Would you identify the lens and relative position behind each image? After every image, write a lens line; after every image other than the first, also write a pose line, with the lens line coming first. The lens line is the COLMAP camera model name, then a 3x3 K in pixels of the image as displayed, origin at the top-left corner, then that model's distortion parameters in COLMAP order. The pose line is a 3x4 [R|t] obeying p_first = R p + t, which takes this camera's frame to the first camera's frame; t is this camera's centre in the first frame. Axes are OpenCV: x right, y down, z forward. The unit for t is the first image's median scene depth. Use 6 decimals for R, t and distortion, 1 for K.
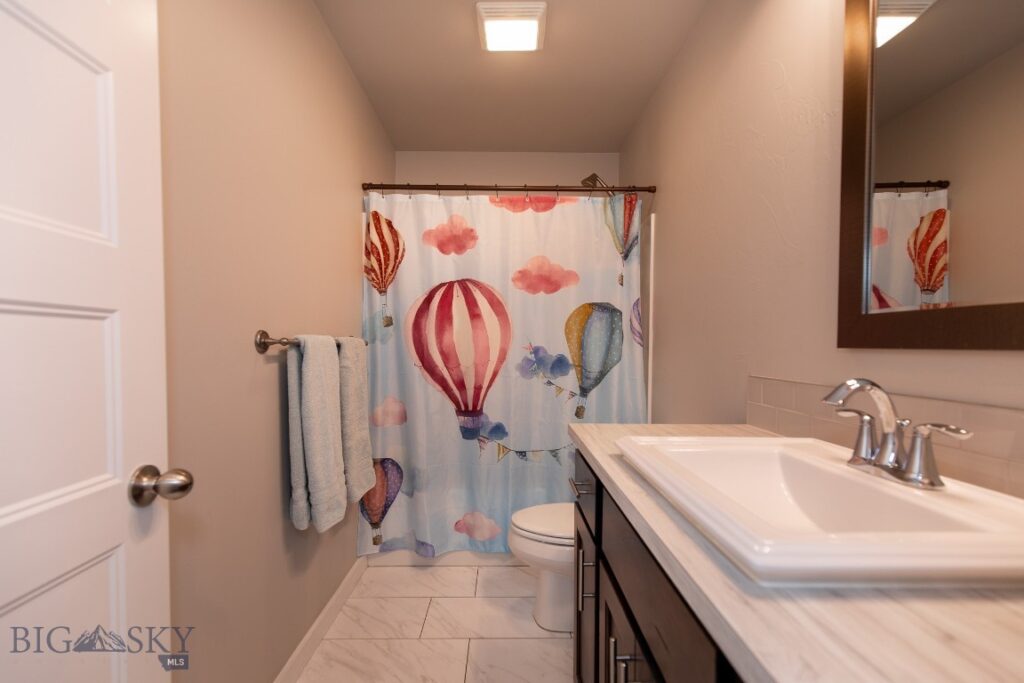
lens RADIAL K [[456.6, 0, 511.8], [0, 456.6, 349.2], [0, 0, 1]] dist [0.006778, -0.003238]
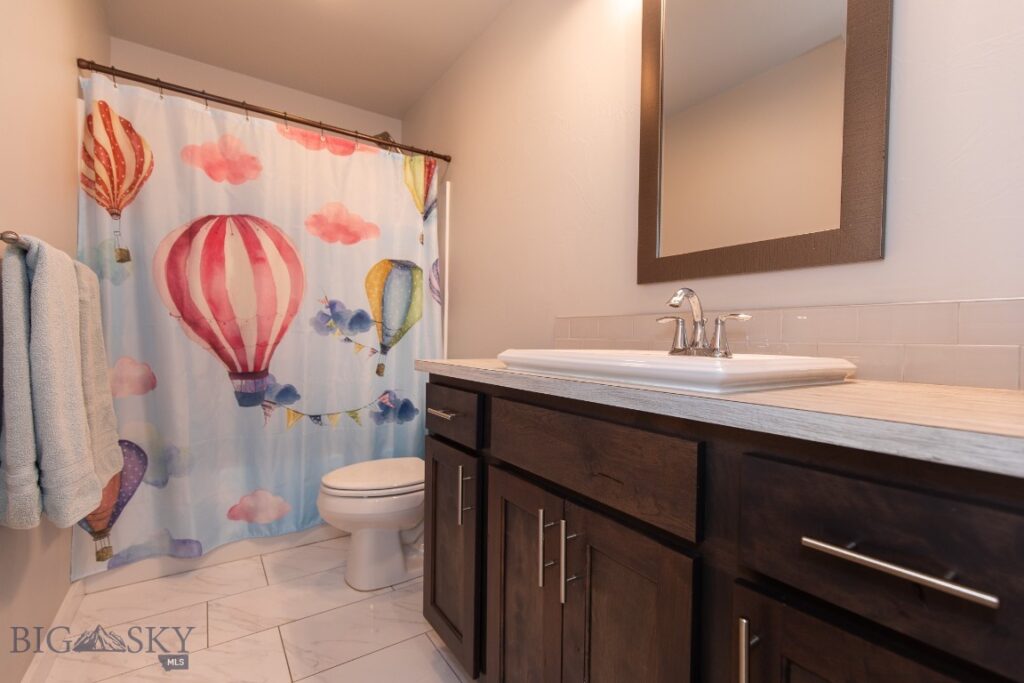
lens RADIAL K [[456.6, 0, 510.6], [0, 456.6, 338.1], [0, 0, 1]] dist [0.006778, -0.003238]
pose [[0.835717, 0.007746, 0.549106, -0.153604], [-0.004770, 0.999965, -0.006846, 0.075607], [-0.549140, 0.003102, 0.835725, 0.036193]]
